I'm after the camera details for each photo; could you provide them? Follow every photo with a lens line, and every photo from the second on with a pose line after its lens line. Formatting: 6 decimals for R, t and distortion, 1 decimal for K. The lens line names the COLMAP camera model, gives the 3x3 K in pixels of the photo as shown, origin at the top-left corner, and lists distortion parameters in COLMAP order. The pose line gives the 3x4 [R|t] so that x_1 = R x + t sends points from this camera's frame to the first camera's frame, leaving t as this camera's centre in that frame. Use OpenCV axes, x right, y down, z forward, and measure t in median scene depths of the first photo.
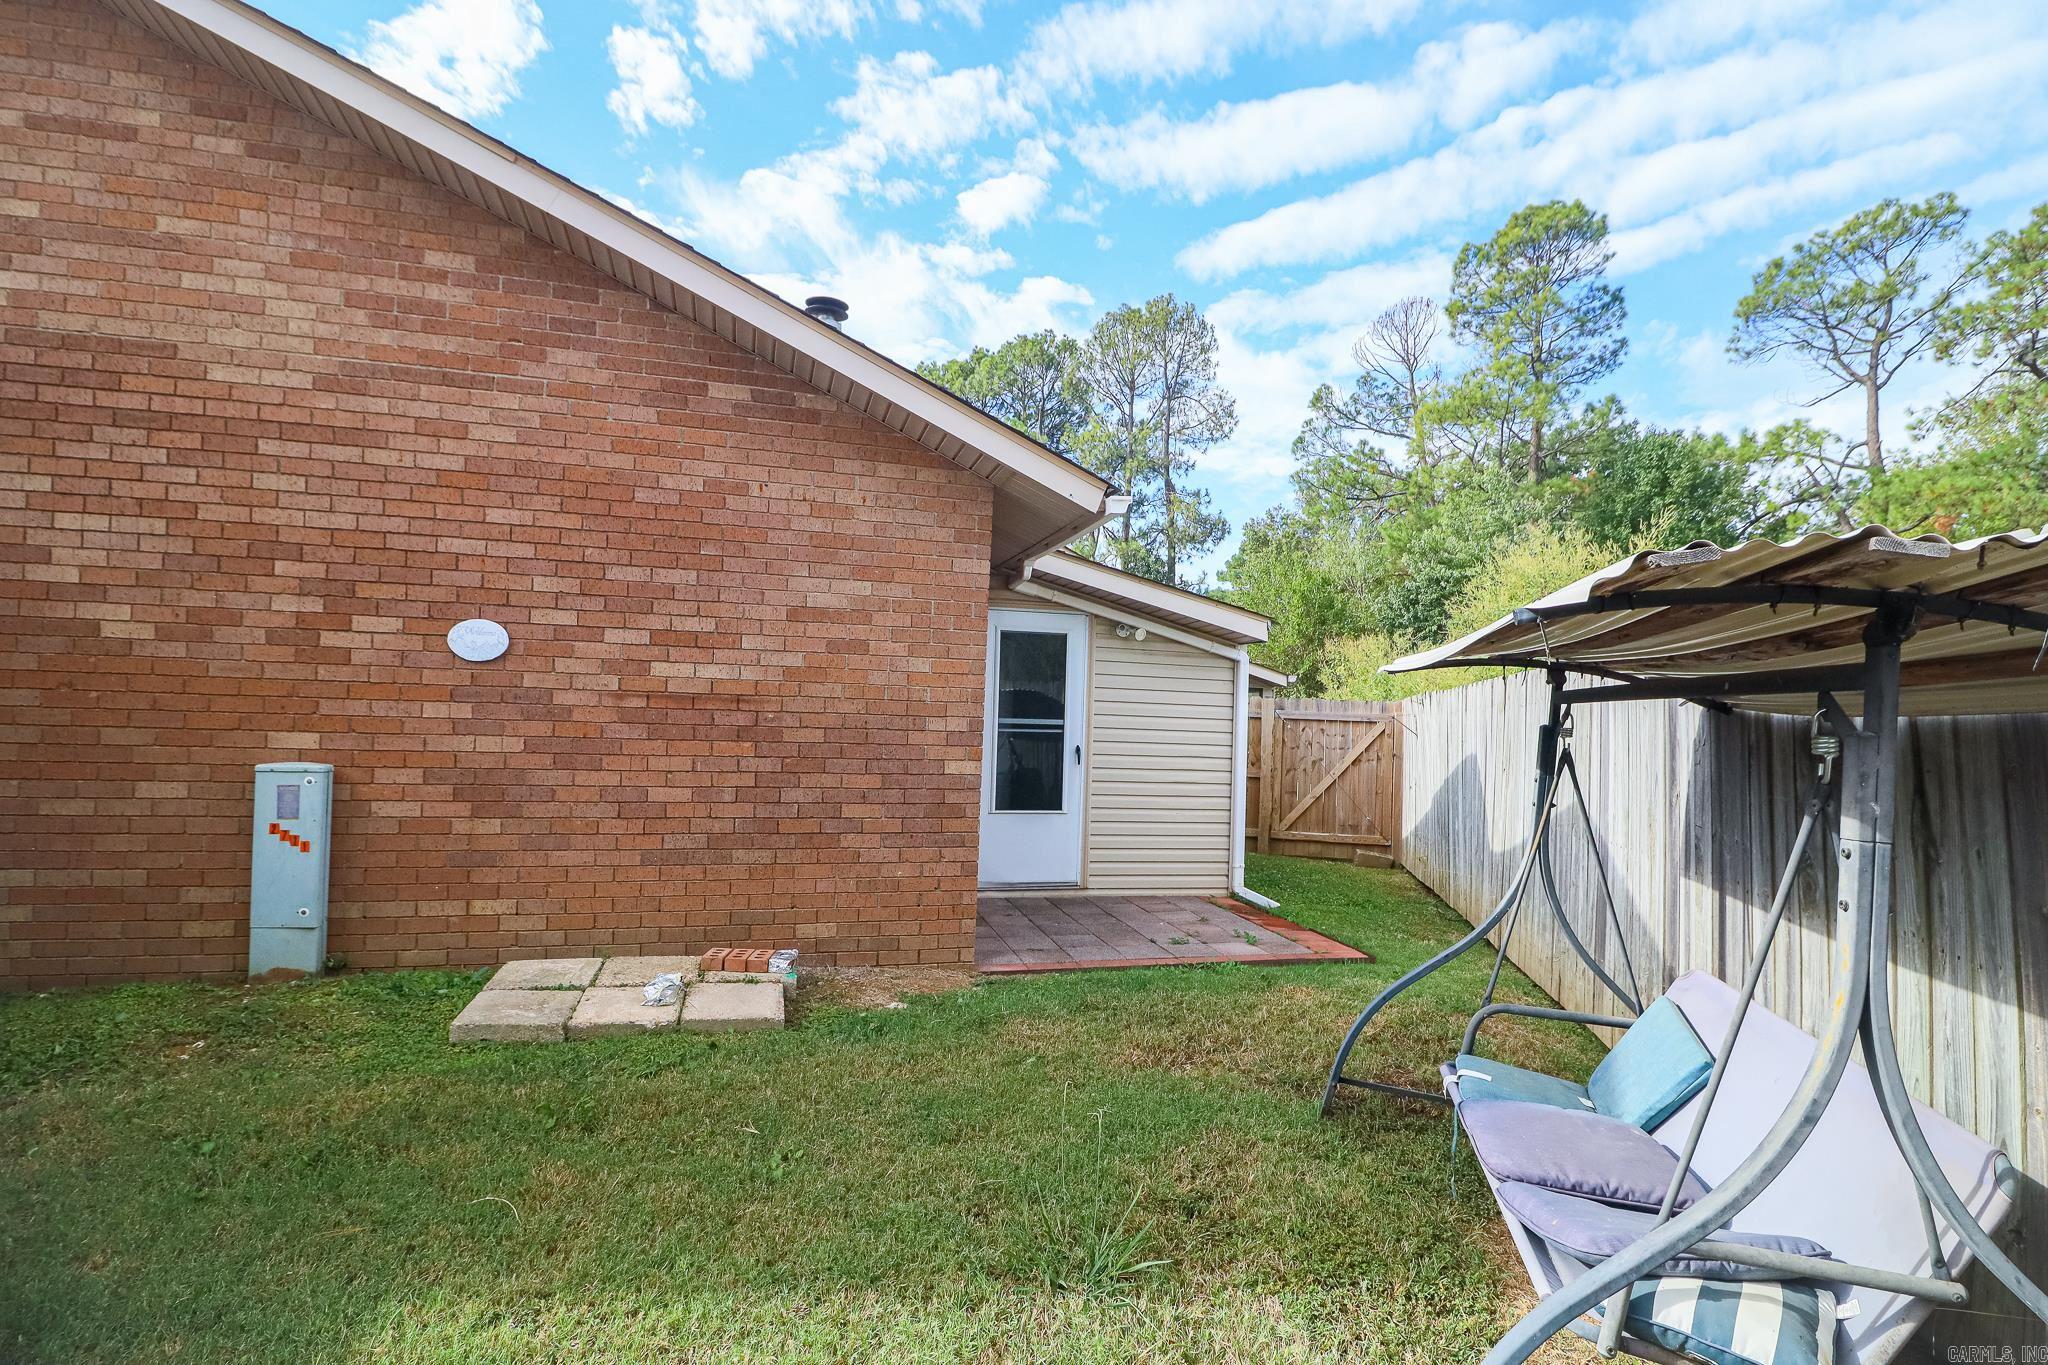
lens RADIAL K [[881.5, 0, 1024.5], [0, 881.5, 688.8], [0, 0, 1]] dist [-0.010553, -0.000201]
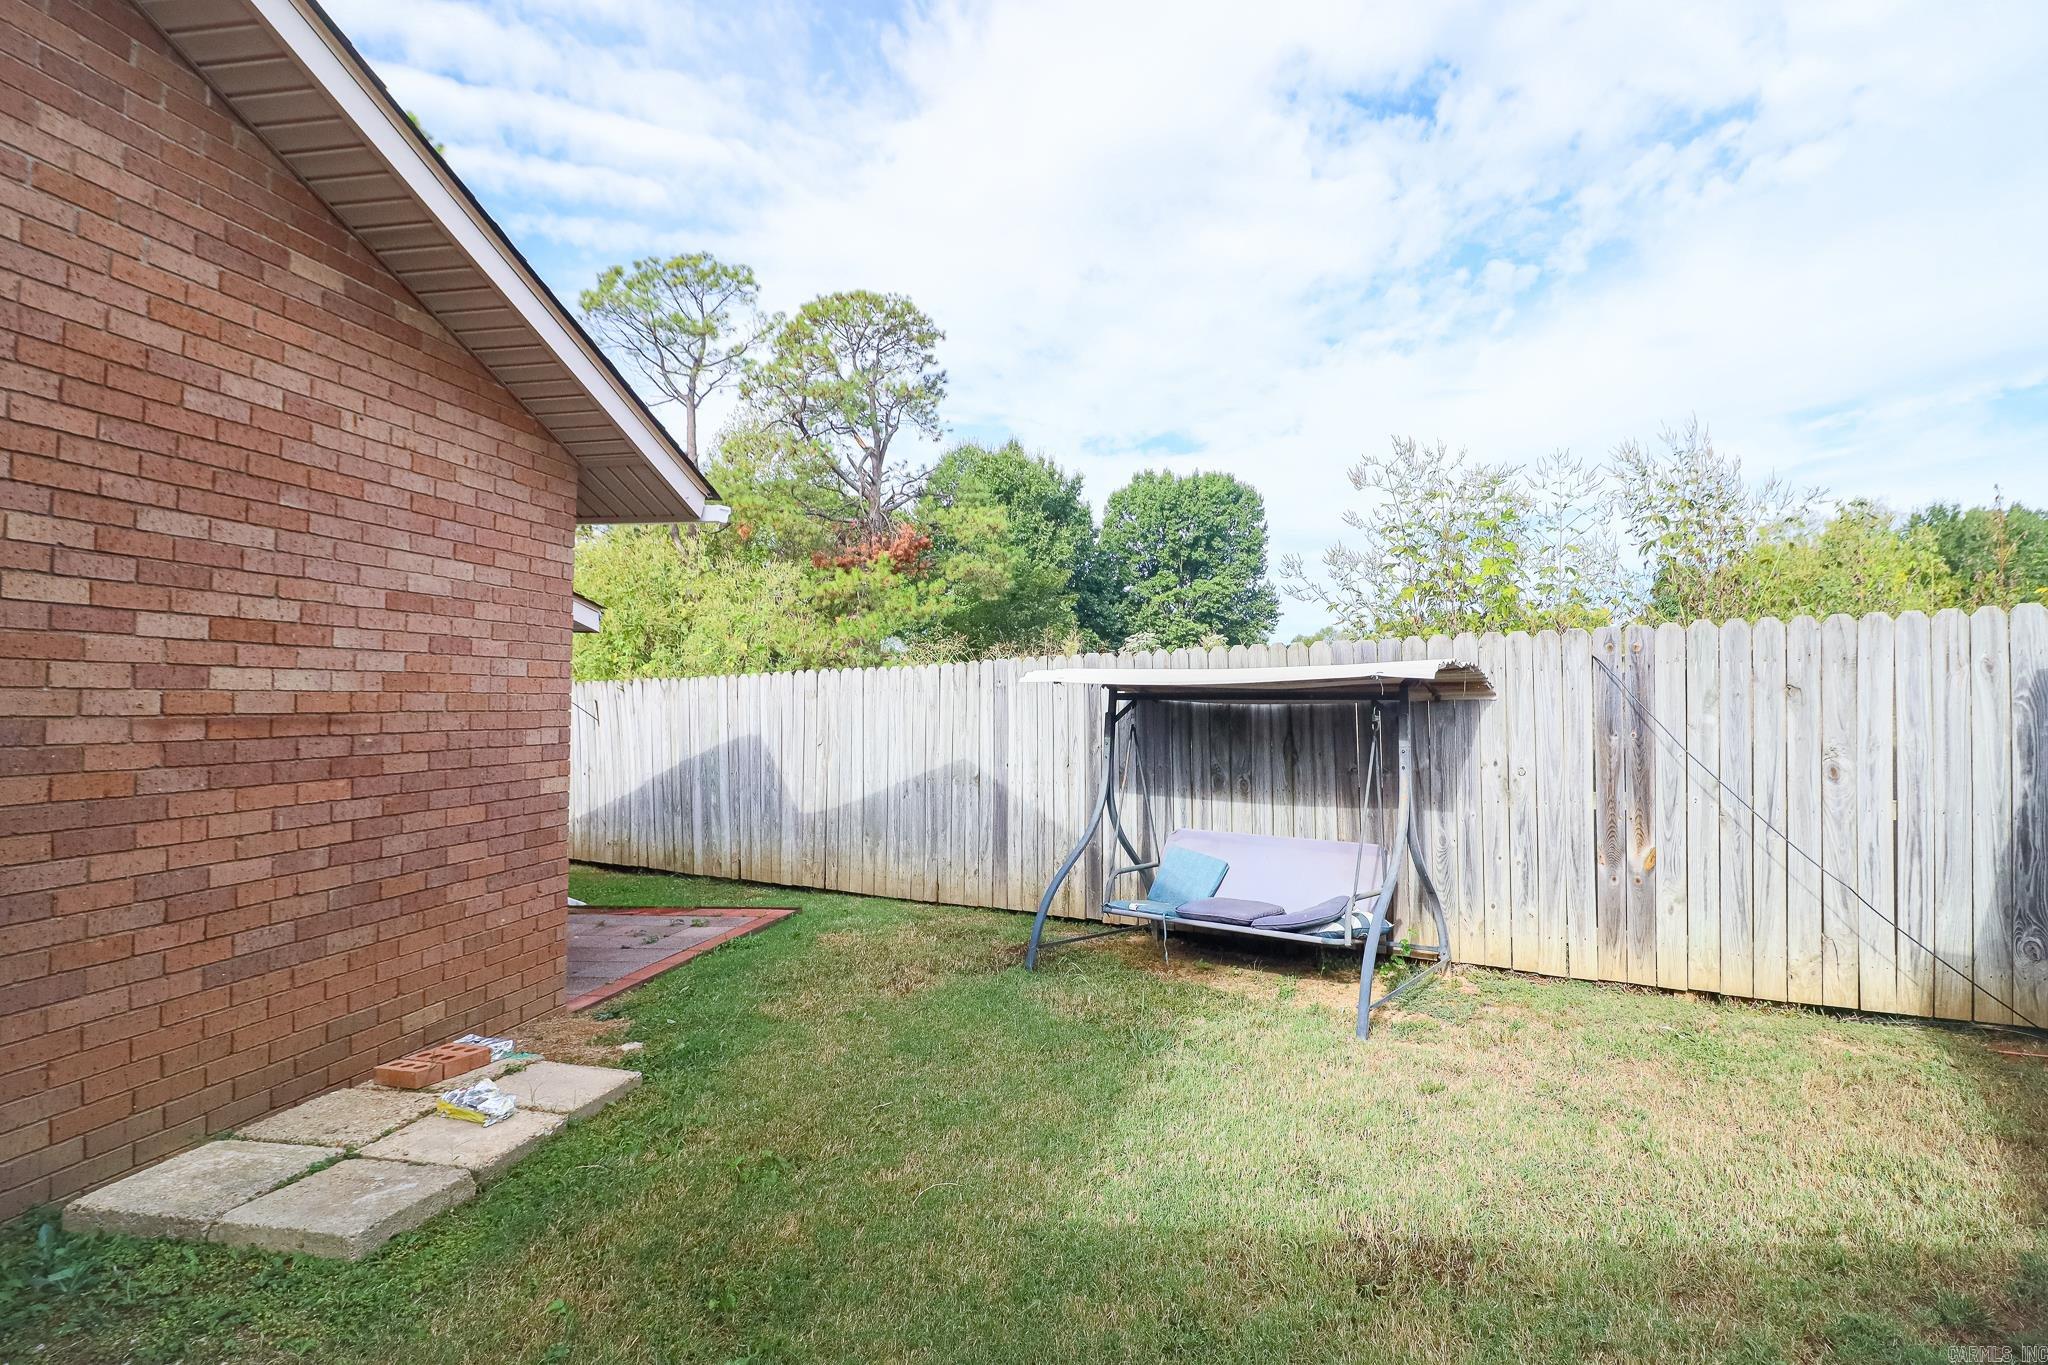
lens RADIAL K [[965.4, 0, 1024.0], [0, 965.4, 682.5], [0, 0, 1]] dist [-0.001771, -0.015137]
pose [[0.457903, -0.015213, 0.888872, -0.731657], [-0.003046, 0.999821, 0.018681, -0.032607], [-0.888997, -0.011261, 0.457775, 0.159106]]
